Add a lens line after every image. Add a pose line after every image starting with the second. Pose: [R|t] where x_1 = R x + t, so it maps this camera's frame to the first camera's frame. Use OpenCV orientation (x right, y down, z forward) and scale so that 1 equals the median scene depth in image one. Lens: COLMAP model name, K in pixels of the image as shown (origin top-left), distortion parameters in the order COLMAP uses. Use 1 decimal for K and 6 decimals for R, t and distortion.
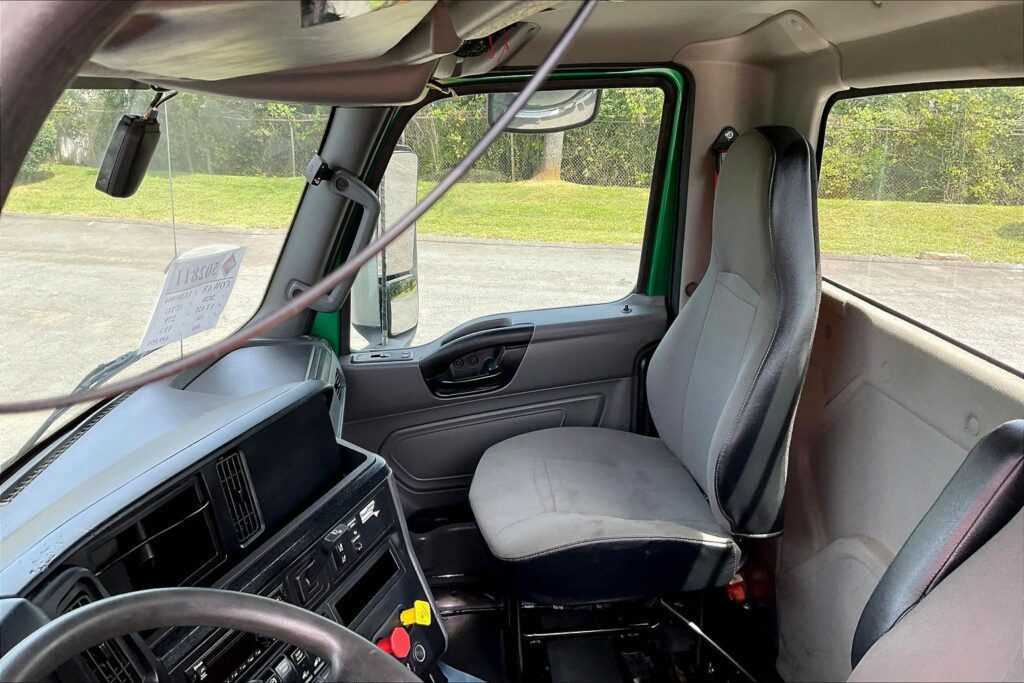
lens RADIAL K [[846.2, 0, 512.0], [0, 846.2, 341.5], [0, 0, 1]] dist [0.100976, -0.175974]
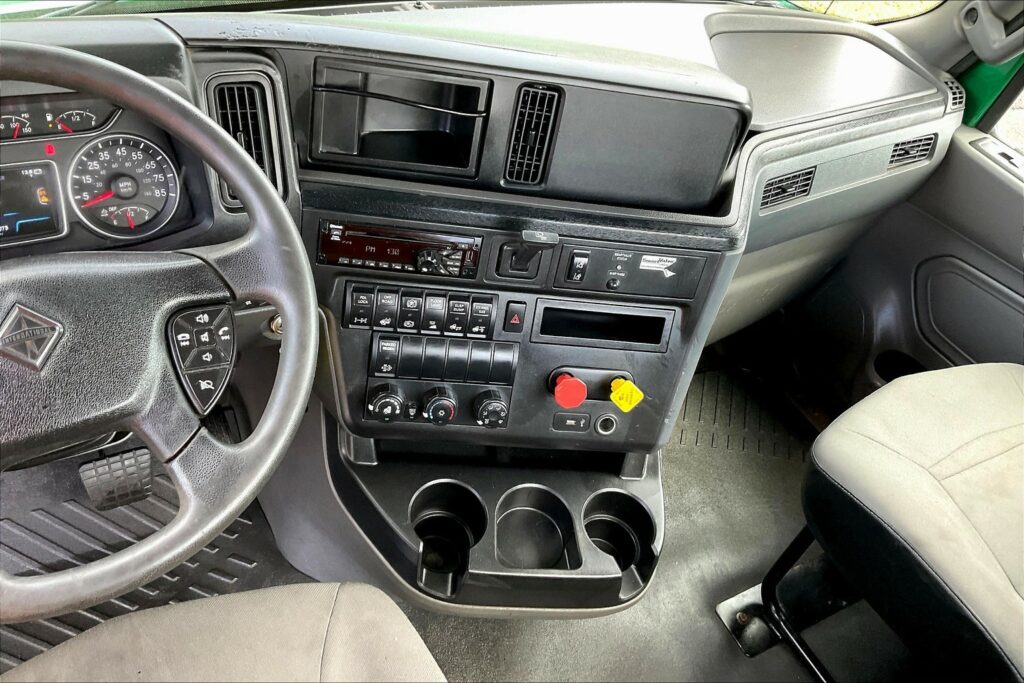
lens RADIAL K [[846.2, 0, 512.0], [0, 846.2, 341.5], [0, 0, 1]] dist [0.100976, -0.175974]
pose [[0.403151, 0.715351, -0.570738, 0.284012], [-0.447998, 0.698098, 0.558531, -0.134032], [0.797977, 0.030517, 0.601915, 0.402807]]
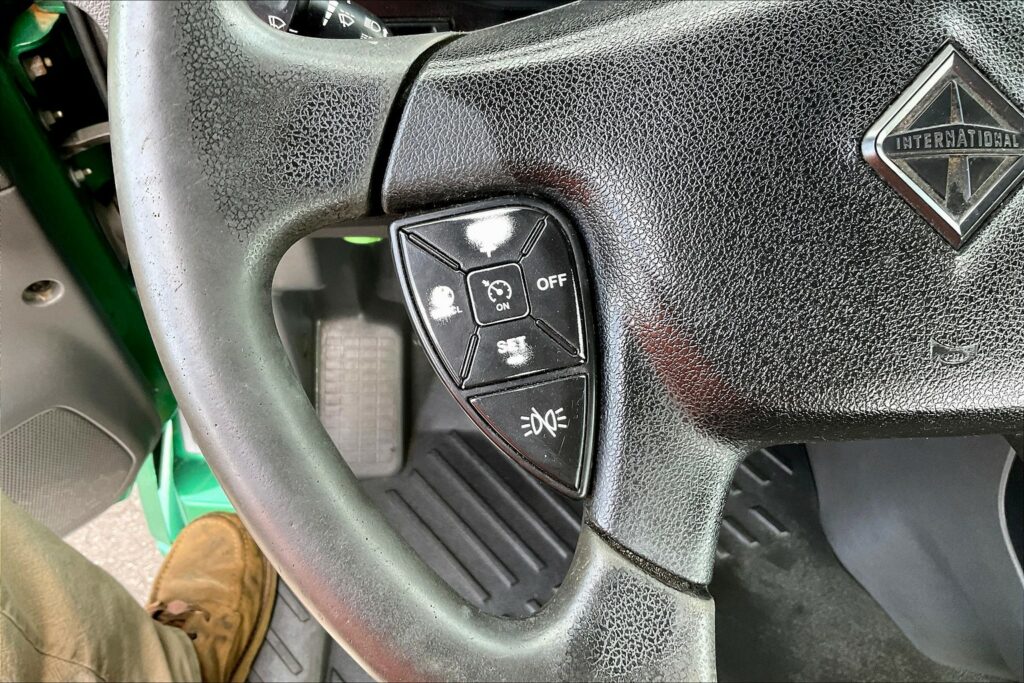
lens RADIAL K [[858.8, 0, 512.0], [0, 858.8, 341.5], [0, 0, 1]] dist [0.083509, -0.180697]
pose [[-0.092875, 0.852694, -0.514088, 0.009204], [-0.321769, 0.462912, 0.825941, 0.180005], [0.942252, 0.242127, 0.231377, 0.359194]]
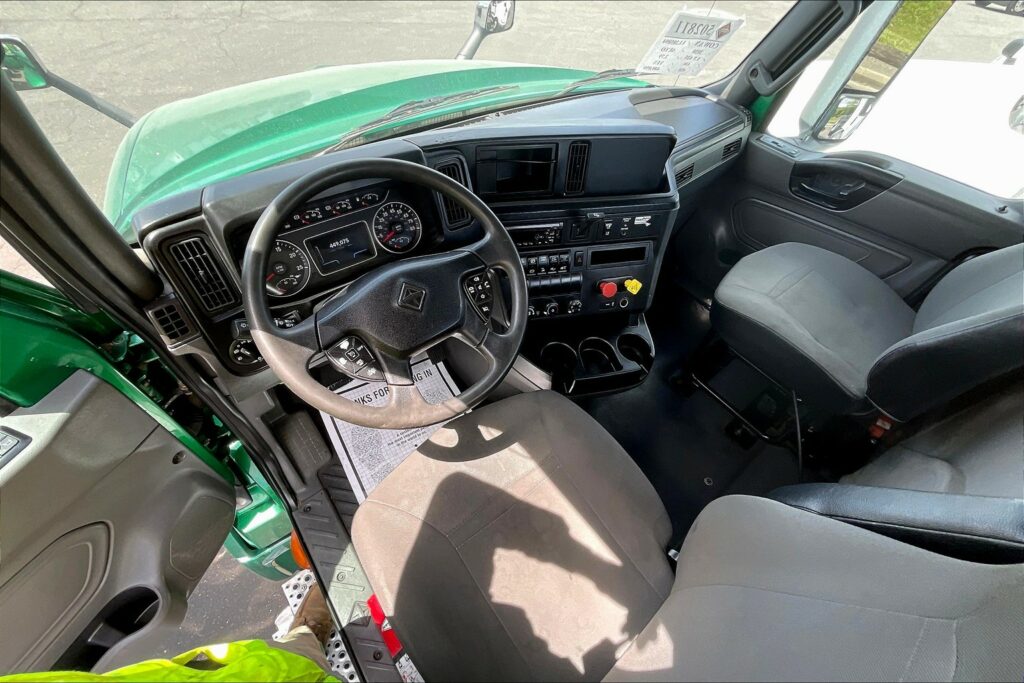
lens RADIAL K [[421.0, 0, 512.0], [0, 421.0, 341.5], [0, 0, 1]] dist [-0.003076, -0.000166]
pose [[0.561087, 0.689966, -0.457306, 0.228793], [-0.342973, 0.696591, 0.630183, -0.067594], [0.753360, -0.196744, 0.627488, 0.233692]]
